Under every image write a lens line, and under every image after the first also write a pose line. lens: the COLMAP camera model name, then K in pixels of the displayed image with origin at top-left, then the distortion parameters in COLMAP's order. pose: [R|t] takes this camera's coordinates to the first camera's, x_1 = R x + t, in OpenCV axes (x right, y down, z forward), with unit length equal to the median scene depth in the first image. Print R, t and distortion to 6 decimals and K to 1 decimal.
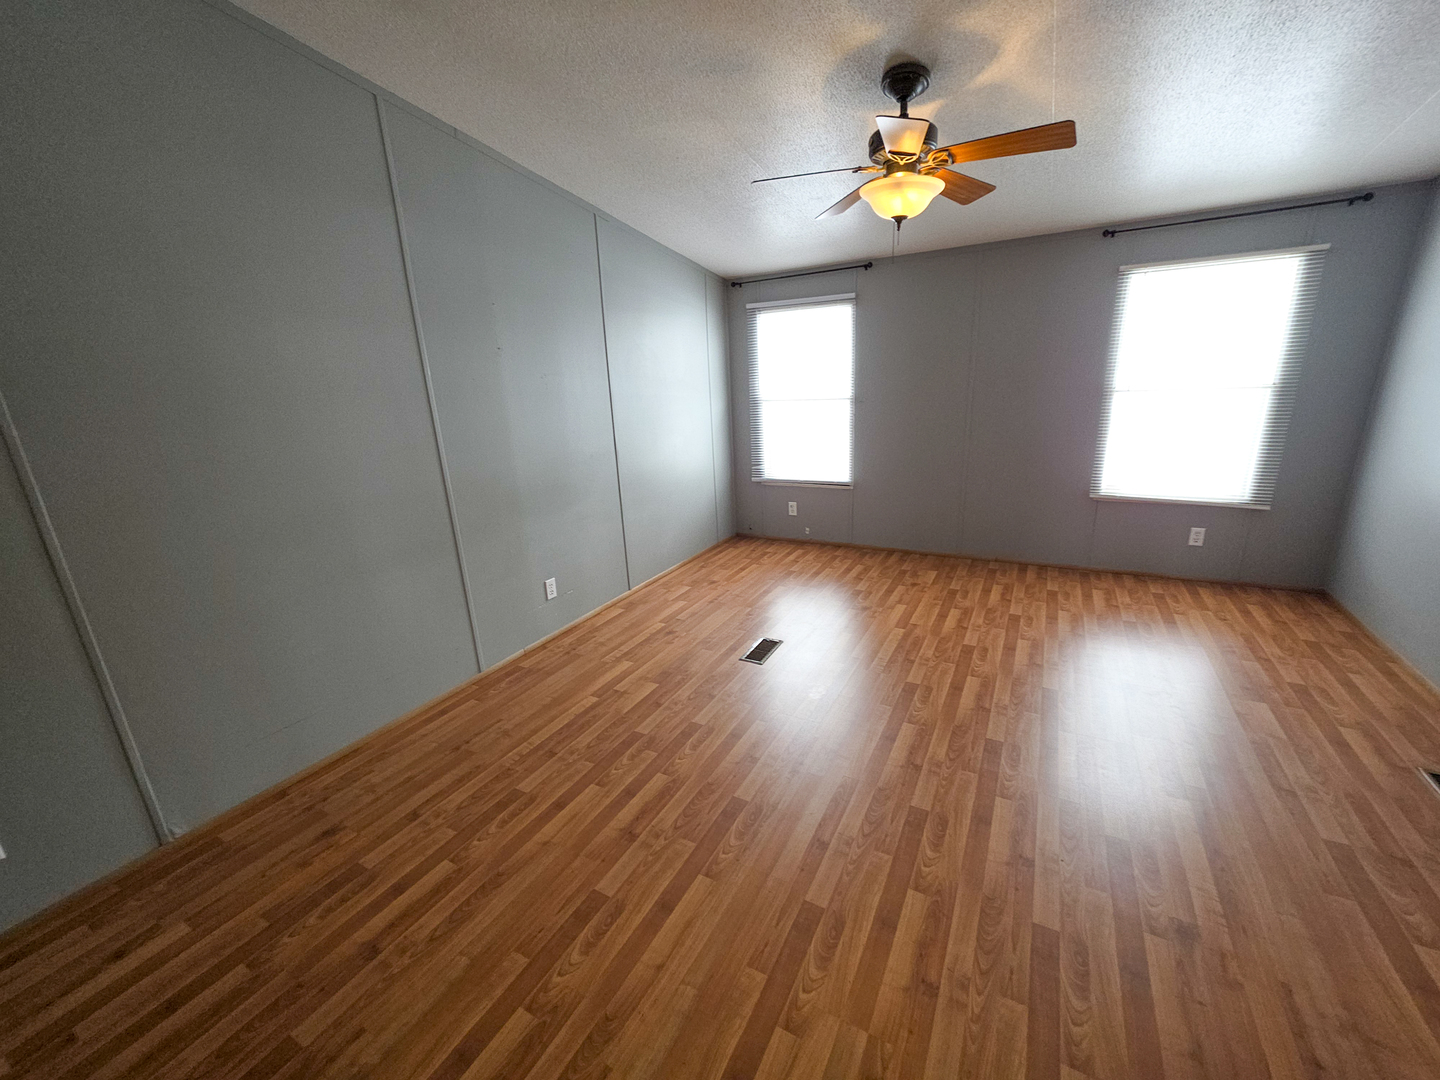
lens RADIAL K [[571.8, 0, 729.3], [0, 571.8, 539.0], [0, 0, 1]] dist [0.006348, -0.002256]
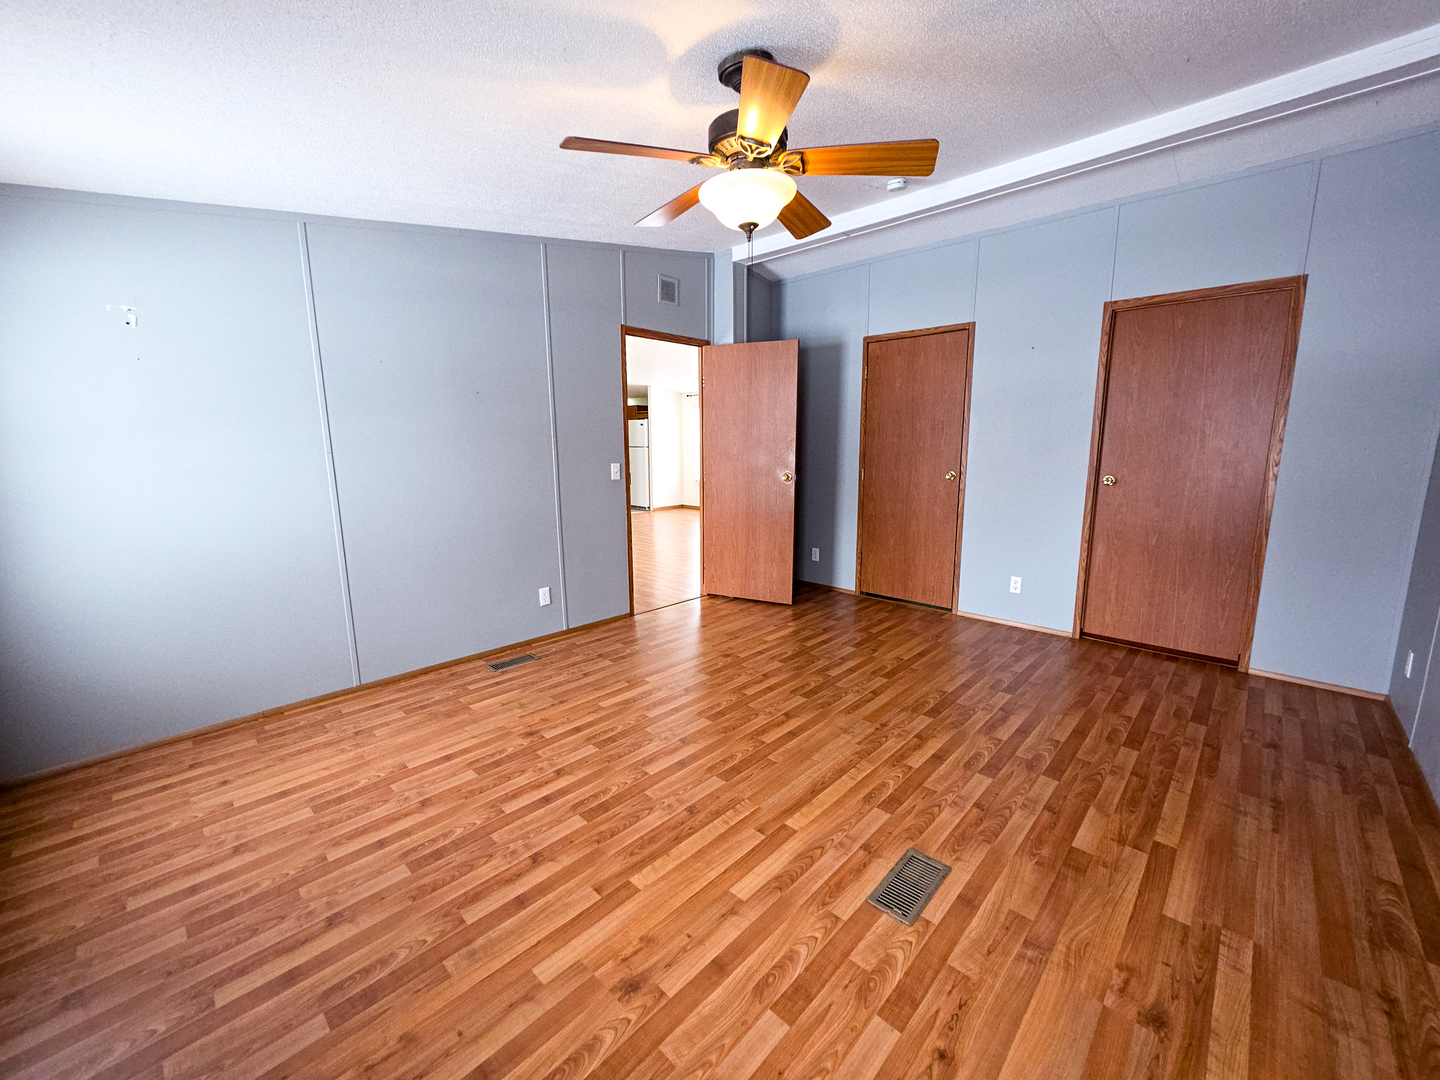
lens RADIAL K [[571.8, 0, 729.3], [0, 571.8, 539.0], [0, 0, 1]] dist [0.006348, -0.002256]
pose [[-0.966224, 0.008216, 0.257572, 0.076791], [0.119732, 0.899375, 0.420463, -0.346015], [-0.228199, 0.437101, -0.869981, 1.320530]]
